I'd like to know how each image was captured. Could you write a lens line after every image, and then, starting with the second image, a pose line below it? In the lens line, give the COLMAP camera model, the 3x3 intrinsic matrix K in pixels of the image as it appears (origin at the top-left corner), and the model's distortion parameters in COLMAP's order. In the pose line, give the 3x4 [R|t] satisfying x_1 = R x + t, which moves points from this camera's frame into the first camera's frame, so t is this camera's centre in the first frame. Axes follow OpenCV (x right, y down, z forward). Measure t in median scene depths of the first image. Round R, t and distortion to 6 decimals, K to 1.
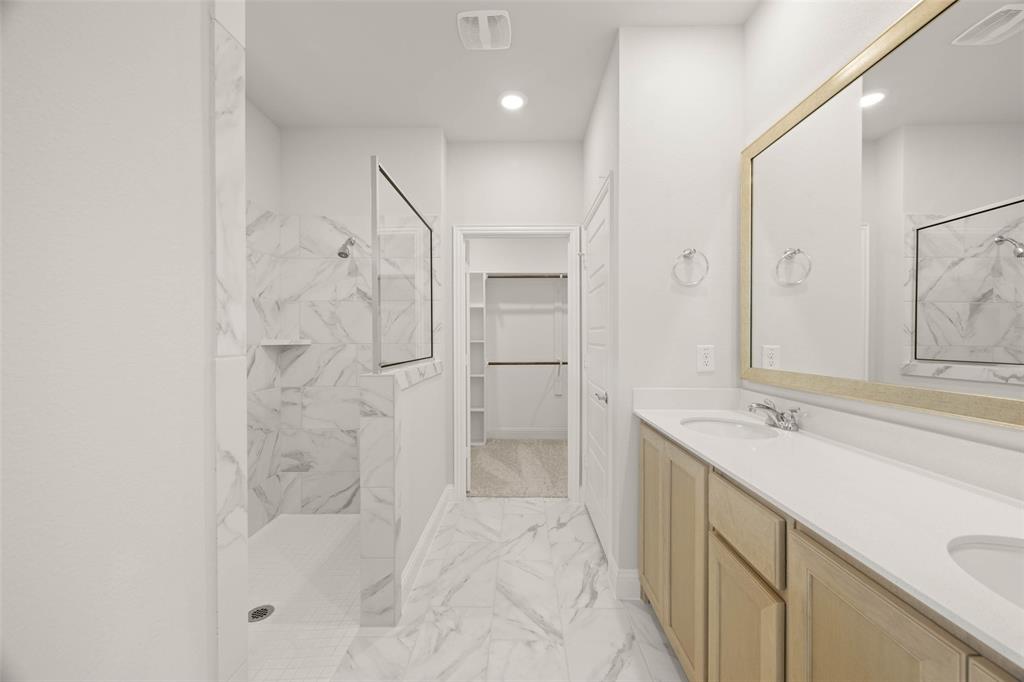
lens RADIAL K [[401.8, 0, 517.0], [0, 401.8, 341.3], [0, 0, 1]] dist [-0.000800, 0.000642]
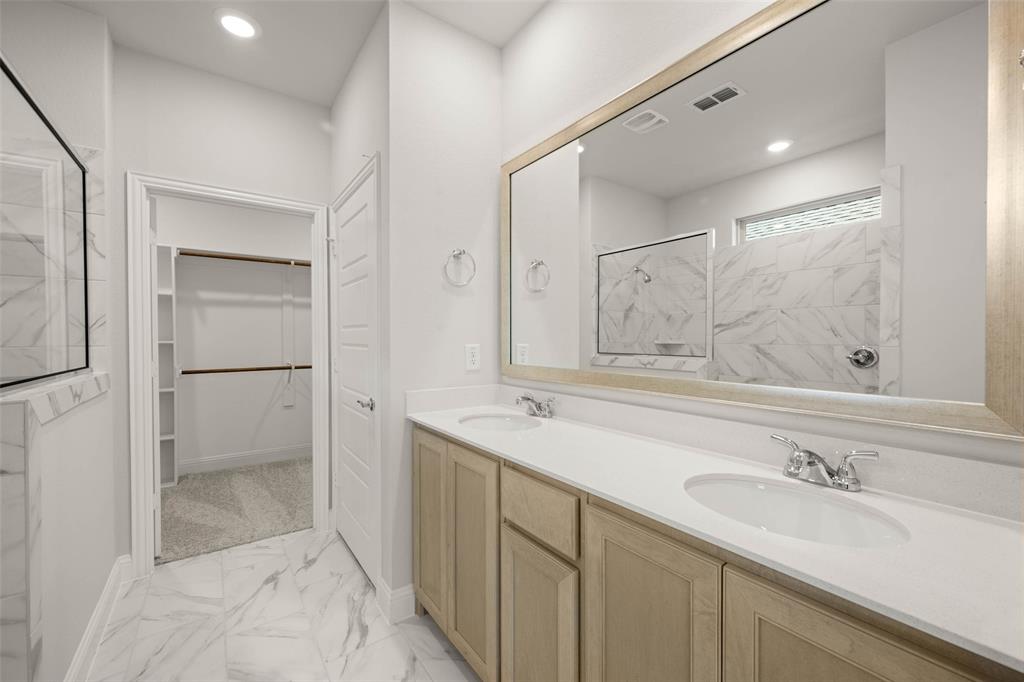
lens RADIAL K [[417.4, 0, 508.3], [0, 417.4, 341.1], [0, 0, 1]] dist [0.000509, 0.000708]
pose [[0.802533, -0.006652, 0.596571, -0.077950], [0.005712, 0.999978, 0.003465, -0.001569], [-0.596581, 0.000627, 0.802553, 0.065548]]
